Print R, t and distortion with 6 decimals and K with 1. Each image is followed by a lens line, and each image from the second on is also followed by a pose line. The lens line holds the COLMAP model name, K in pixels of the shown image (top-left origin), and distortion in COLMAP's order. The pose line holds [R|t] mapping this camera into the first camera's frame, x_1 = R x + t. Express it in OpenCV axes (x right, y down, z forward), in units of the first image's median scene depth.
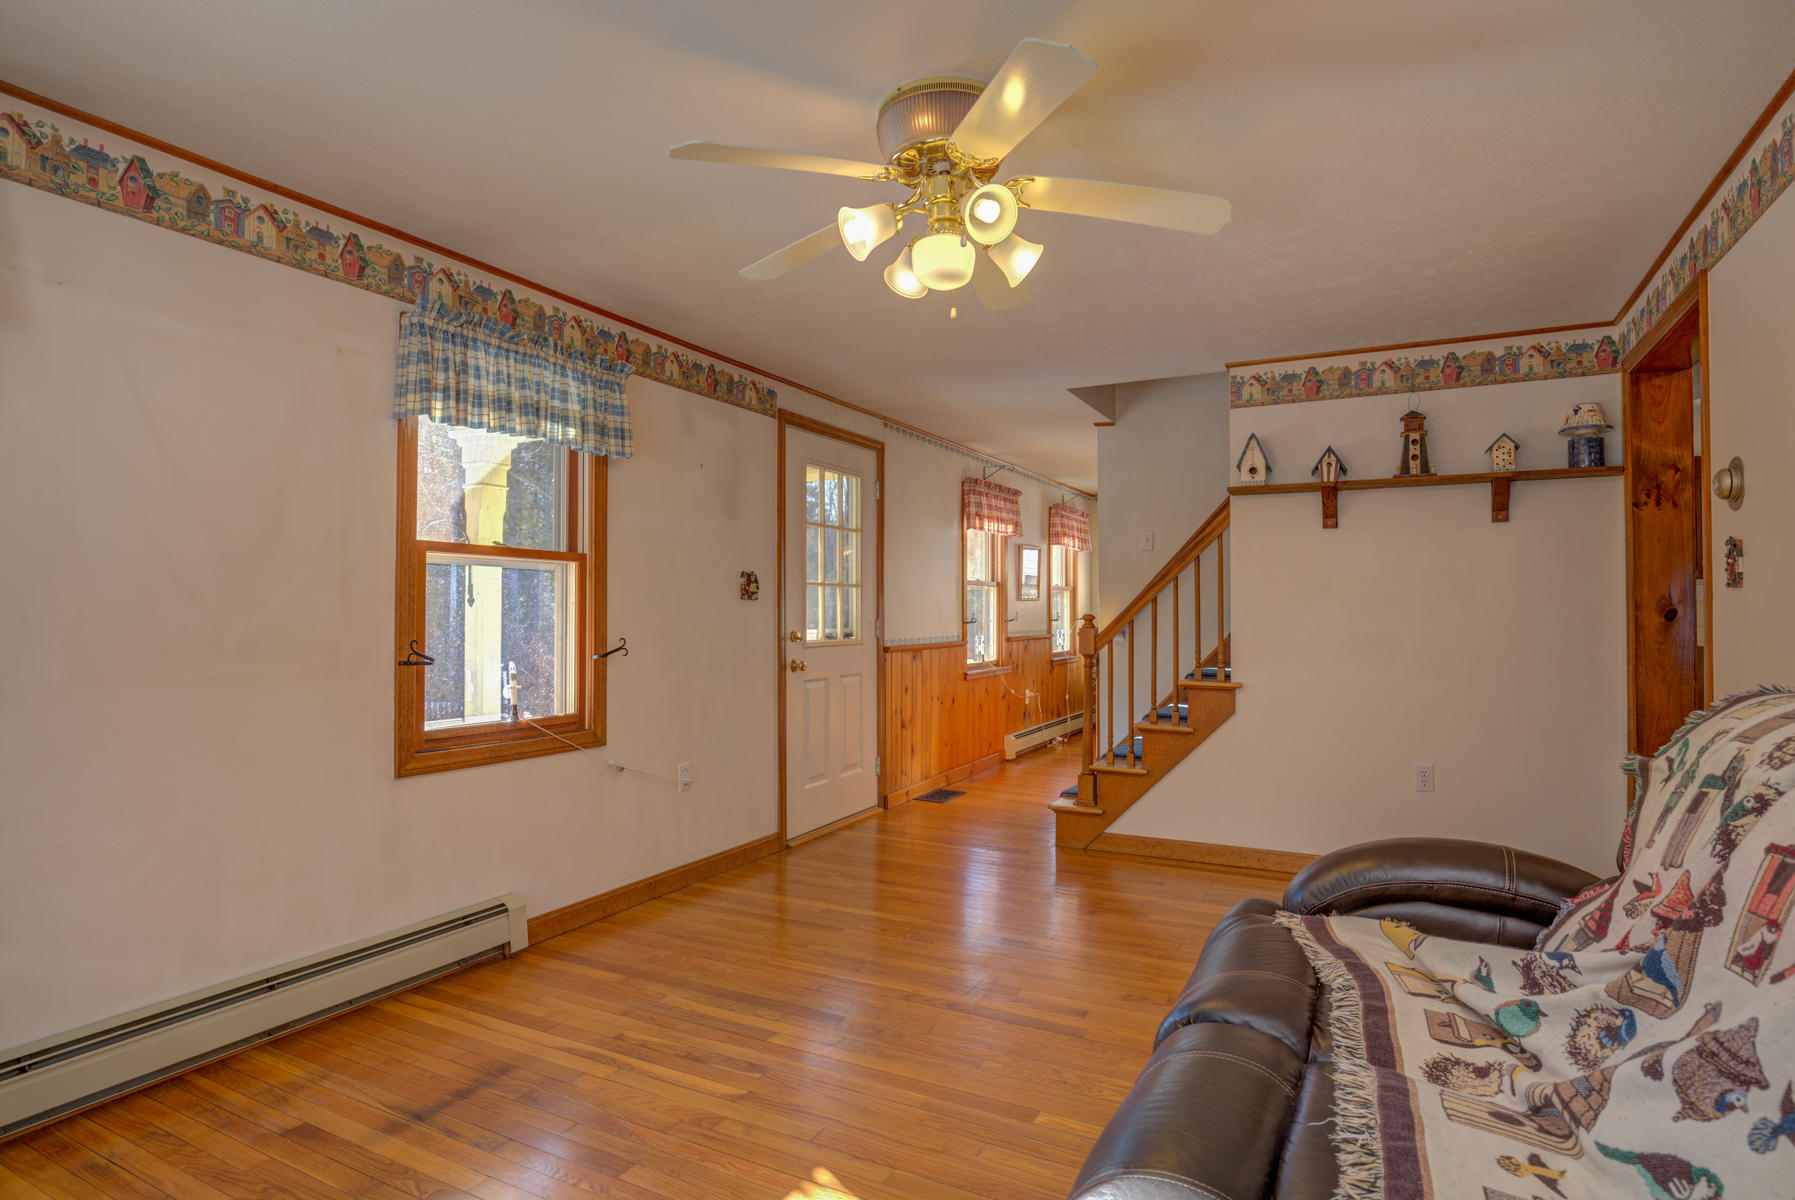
lens RADIAL K [[984.5, 0, 891.3], [0, 984.5, 604.6], [0, 0, 1]] dist [-0.006774, -0.005782]
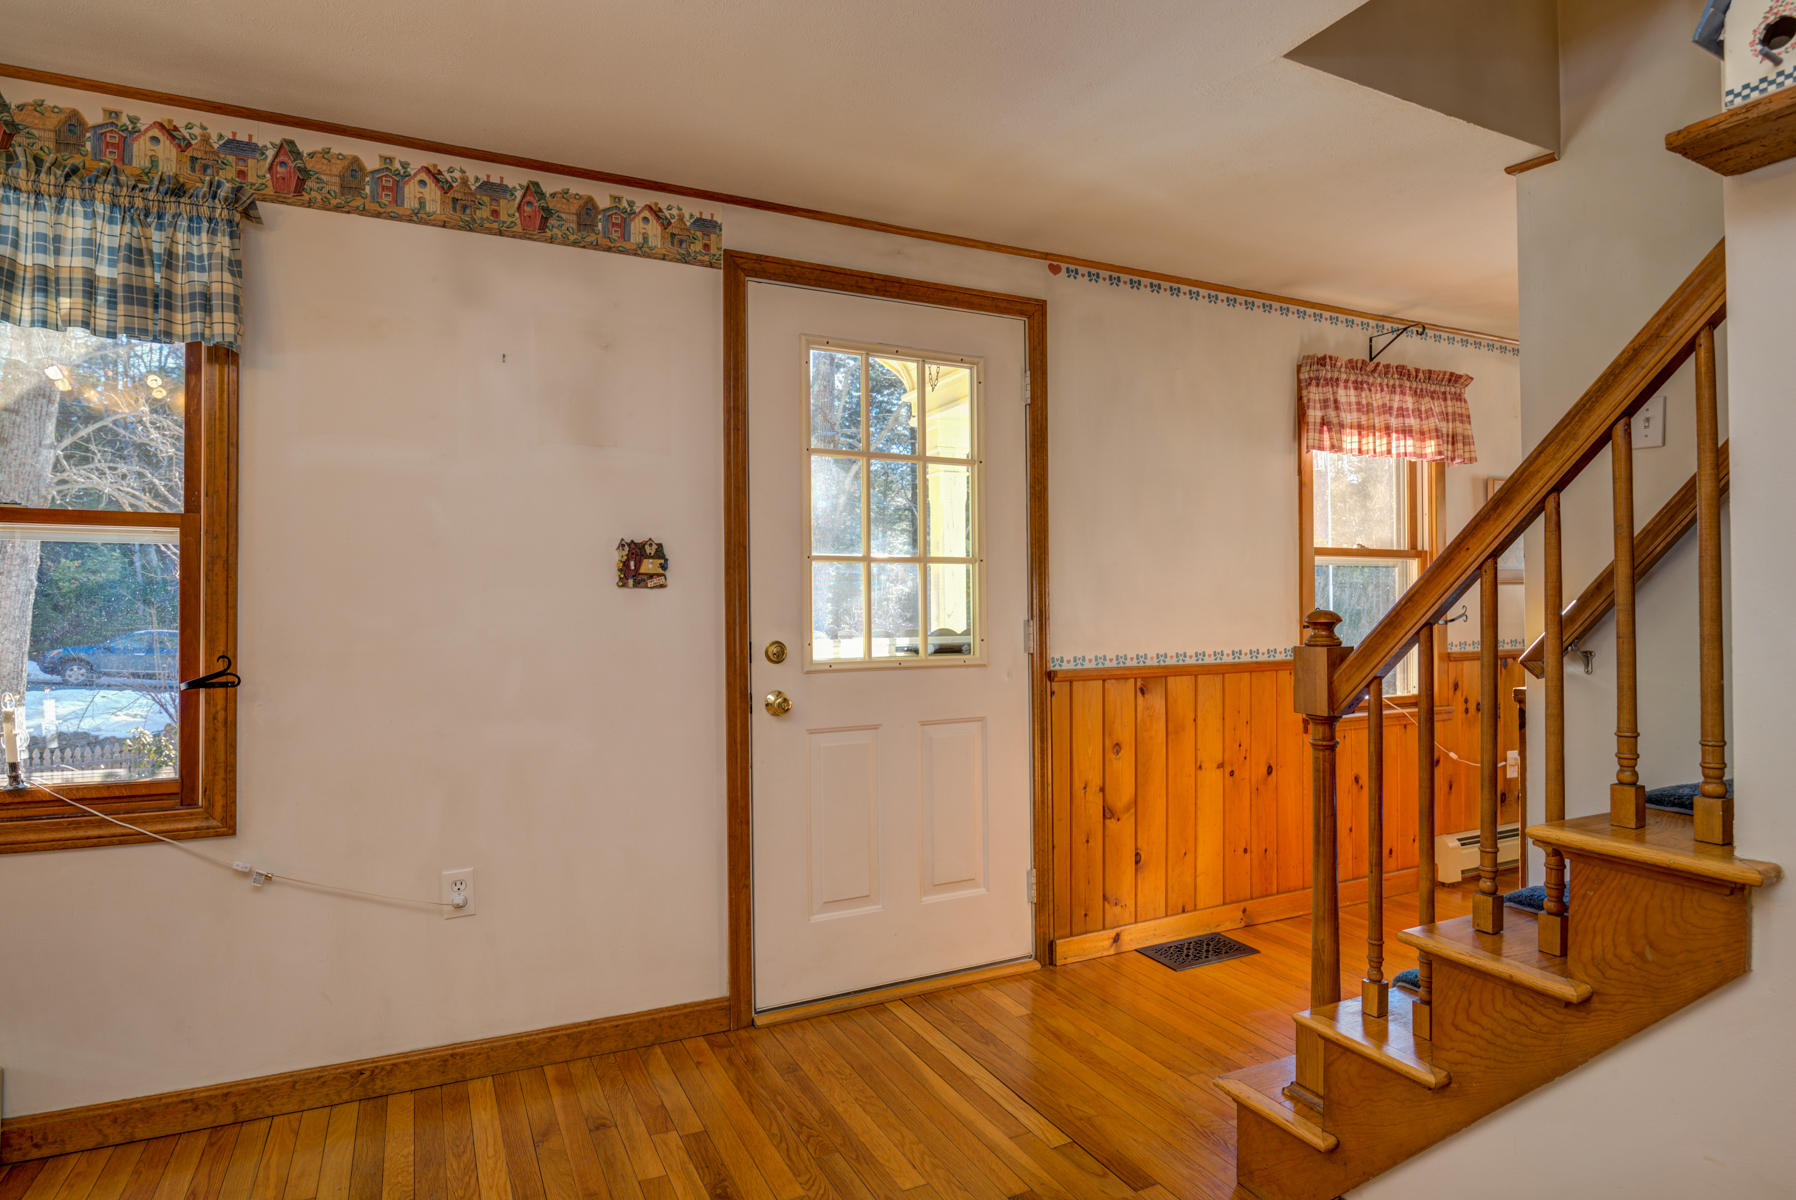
lens RADIAL K [[985.0, 0, 891.9], [0, 985.0, 601.2], [0, 0, 1]] dist [-0.006774, -0.005782]
pose [[0.799558, -0.005500, -0.600564, 0.258028], [0.007800, 0.999969, 0.001227, 0.002666], [0.600538, -0.005666, 0.799576, 0.514602]]
